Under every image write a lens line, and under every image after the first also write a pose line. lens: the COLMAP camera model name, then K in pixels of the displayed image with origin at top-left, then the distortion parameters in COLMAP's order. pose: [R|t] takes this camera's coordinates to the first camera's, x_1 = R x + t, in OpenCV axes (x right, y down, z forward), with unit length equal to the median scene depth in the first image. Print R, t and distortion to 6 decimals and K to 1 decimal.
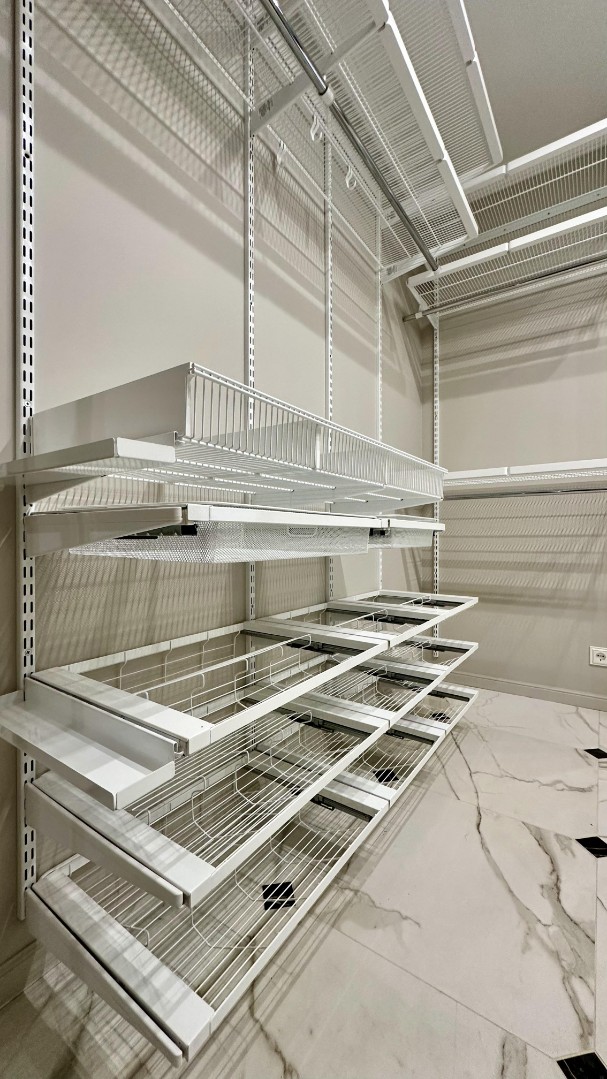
lens RADIAL K [[428.9, 0, 301.5], [0, 428.9, 538.1], [0, 0, 1]] dist [-0.002345, 0.000222]
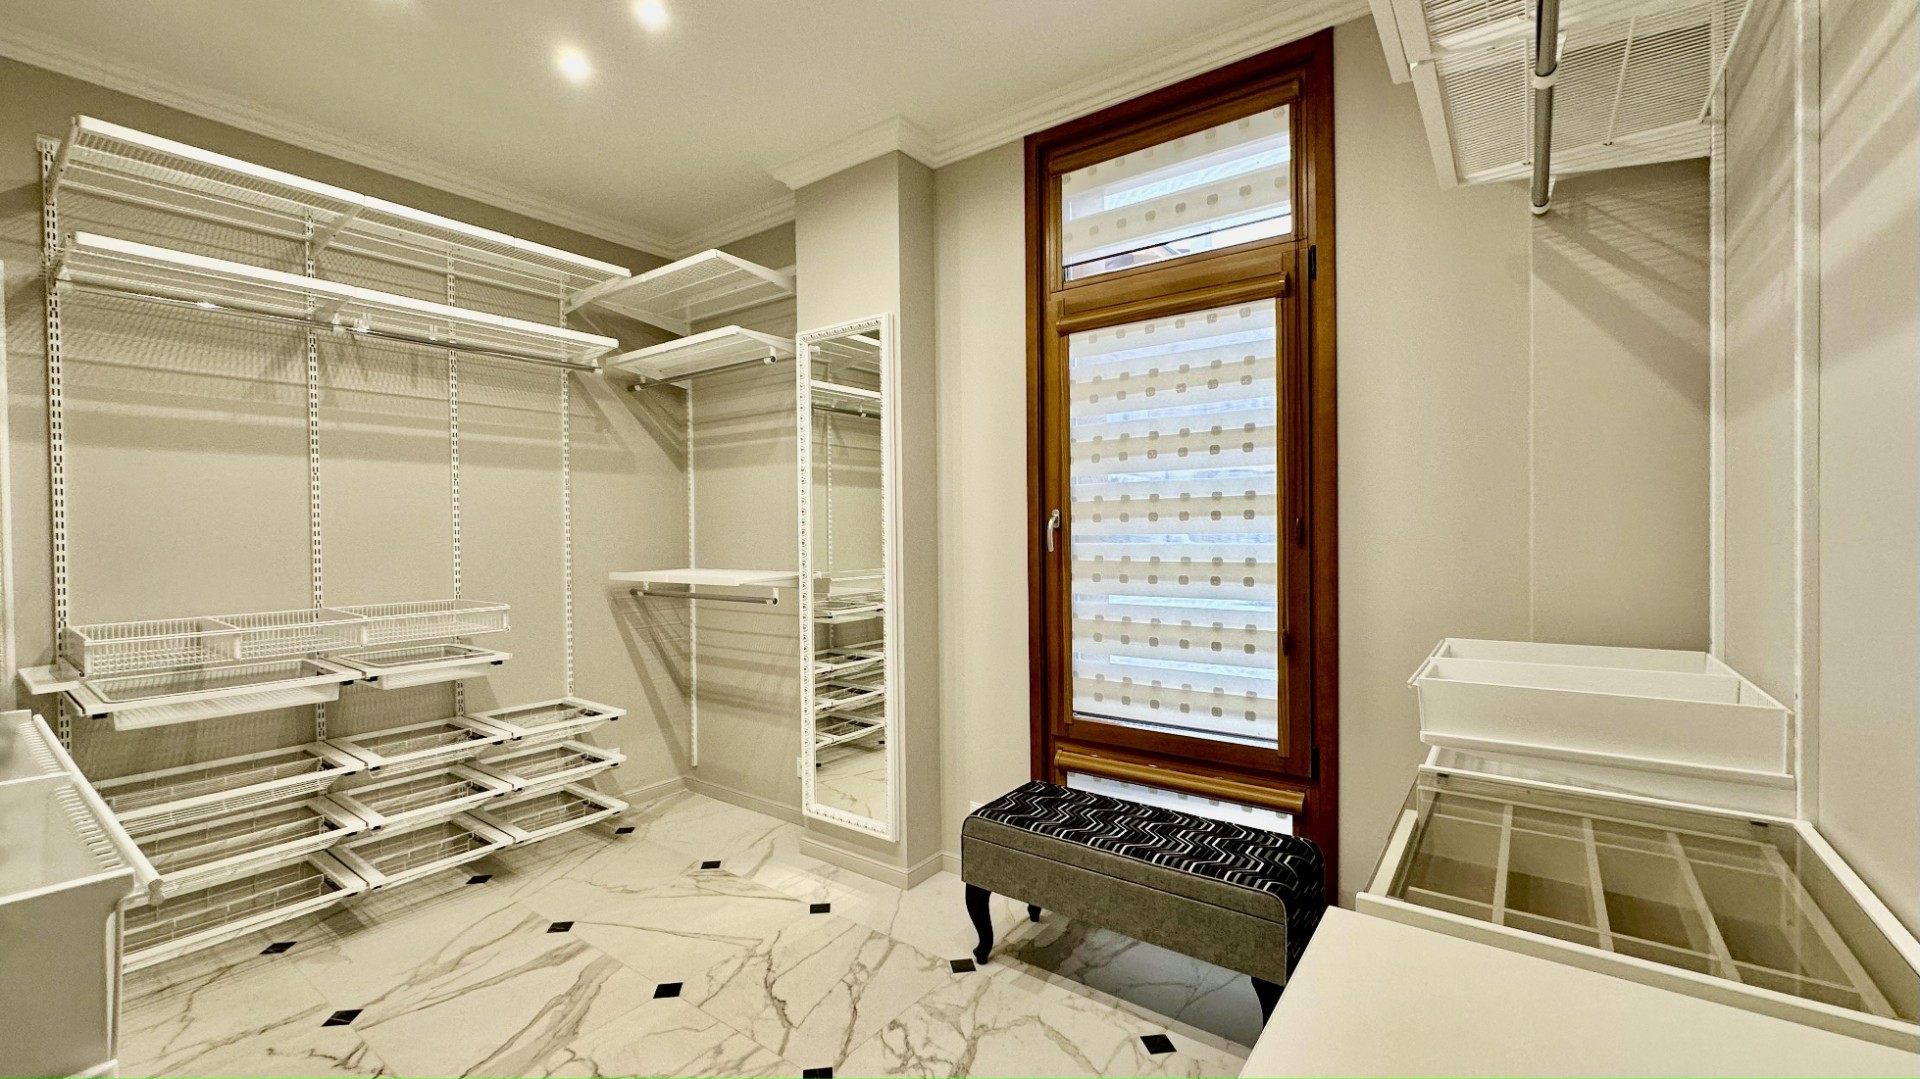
lens RADIAL K [[786.3, 0, 927.8], [0, 786.3, 542.0], [0, 0, 1]] dist [-0.001104, 0.000279]
pose [[0.999012, -0.008784, -0.043569, 1.037218], [0.009302, 0.999888, 0.011705, -0.230724], [0.043462, -0.012098, 0.998982, -0.680052]]
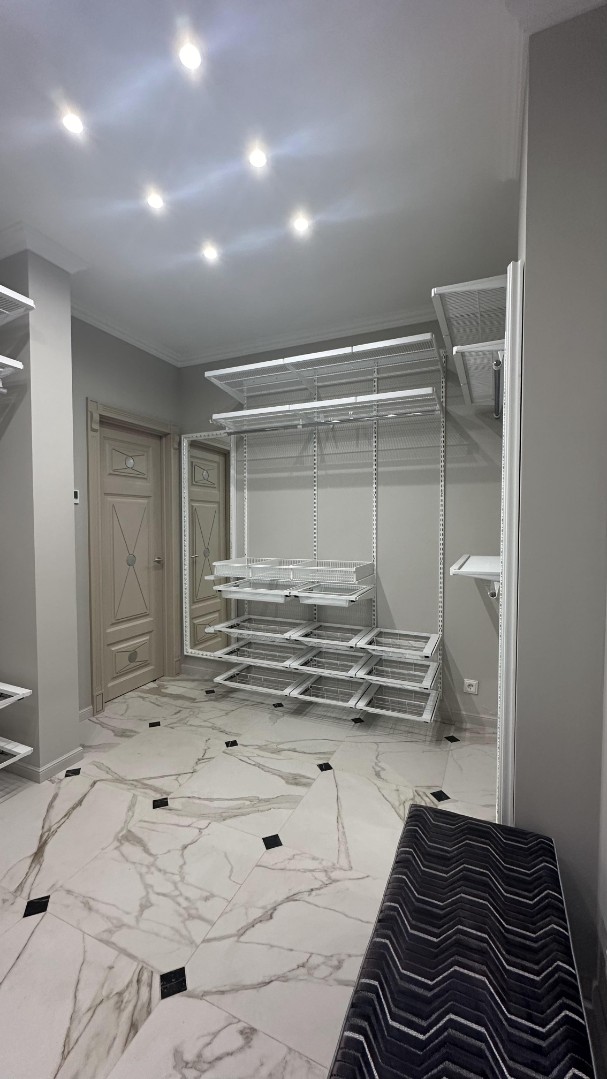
lens RADIAL K [[429.4, 0, 302.5], [0, 429.4, 540.1], [0, 0, 1]] dist [-0.001955, 0.000882]
pose [[0.185602, 0.041426, -0.981751, 1.466880], [-0.002659, 0.999128, 0.041657, -0.248303], [0.982621, -0.005121, 0.185551, 0.288170]]
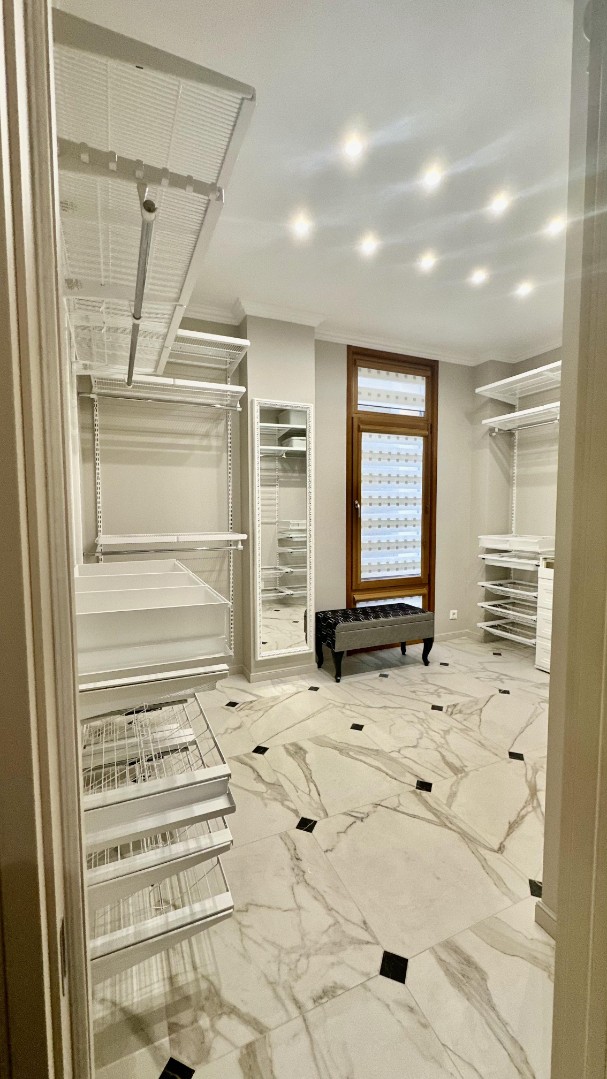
lens RADIAL K [[429.4, 0, 302.5], [0, 429.4, 540.1], [0, 0, 1]] dist [-0.001955, 0.000882]
pose [[0.518771, -0.060599, 0.852763, -0.487563], [0.006253, 0.997727, 0.067096, -0.224496], [-0.854890, -0.029475, 0.517971, -0.107268]]
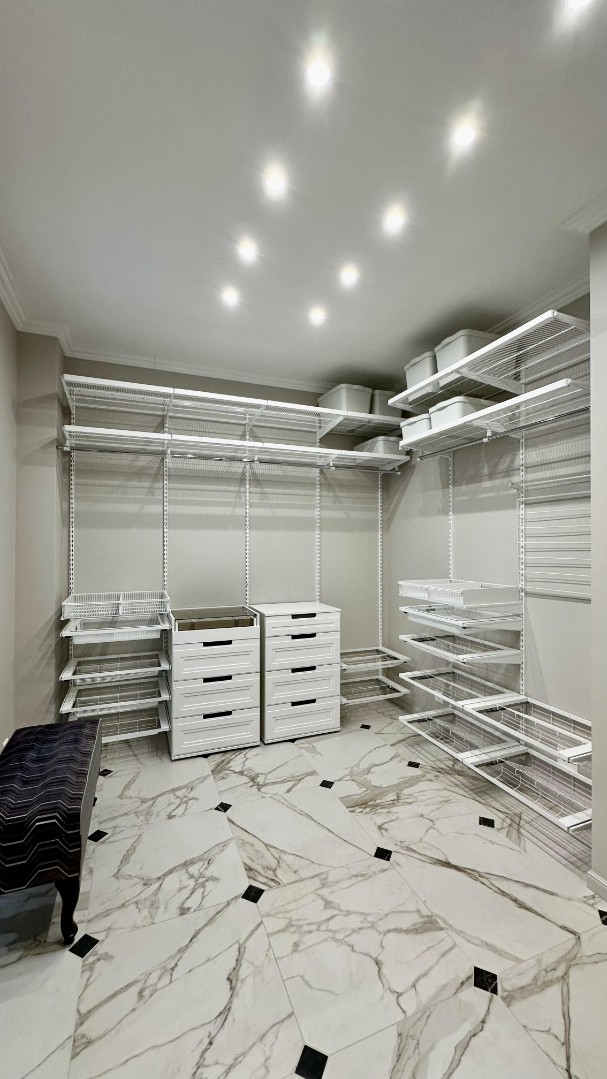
lens RADIAL K [[429.4, 0, 302.5], [0, 429.4, 540.1], [0, 0, 1]] dist [-0.001955, 0.000882]
pose [[-0.835337, 0.004011, 0.549723, 0.324039], [0.000316, 0.999977, -0.006816, -0.278847], [-0.549738, -0.005520, -0.835319, 0.864008]]
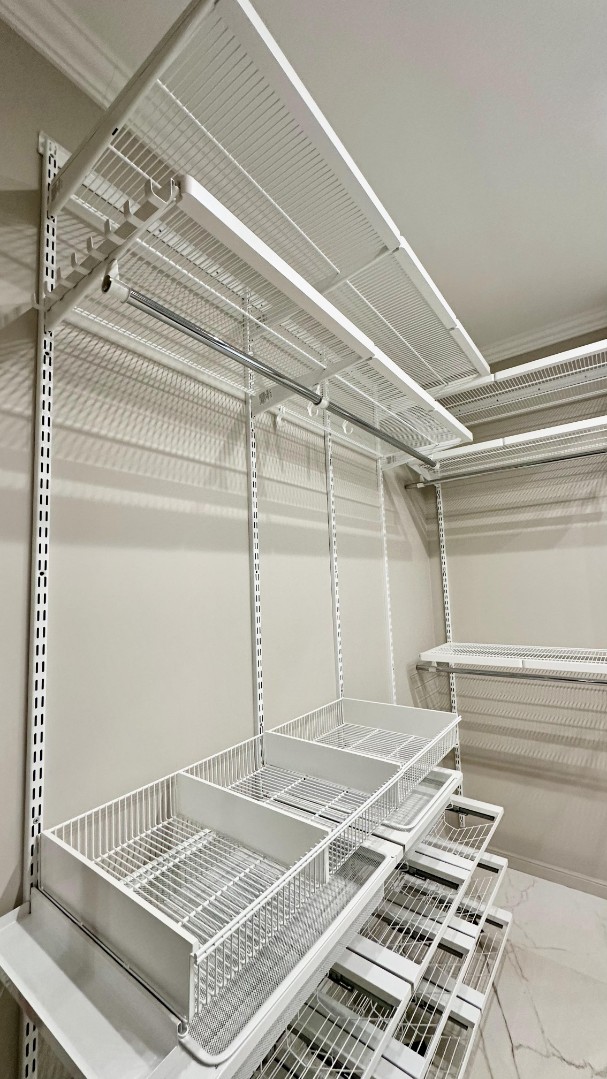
lens RADIAL K [[432.4, 0, 303.5], [0, 432.4, 539.5], [0, 0, 1]] dist [-0.000784, -0.000054]
pose [[0.998924, -0.040698, -0.022237, 0.013366], [0.038065, 0.993403, -0.108177, -0.317219], [0.026493, 0.107214, 0.993883, -0.022629]]
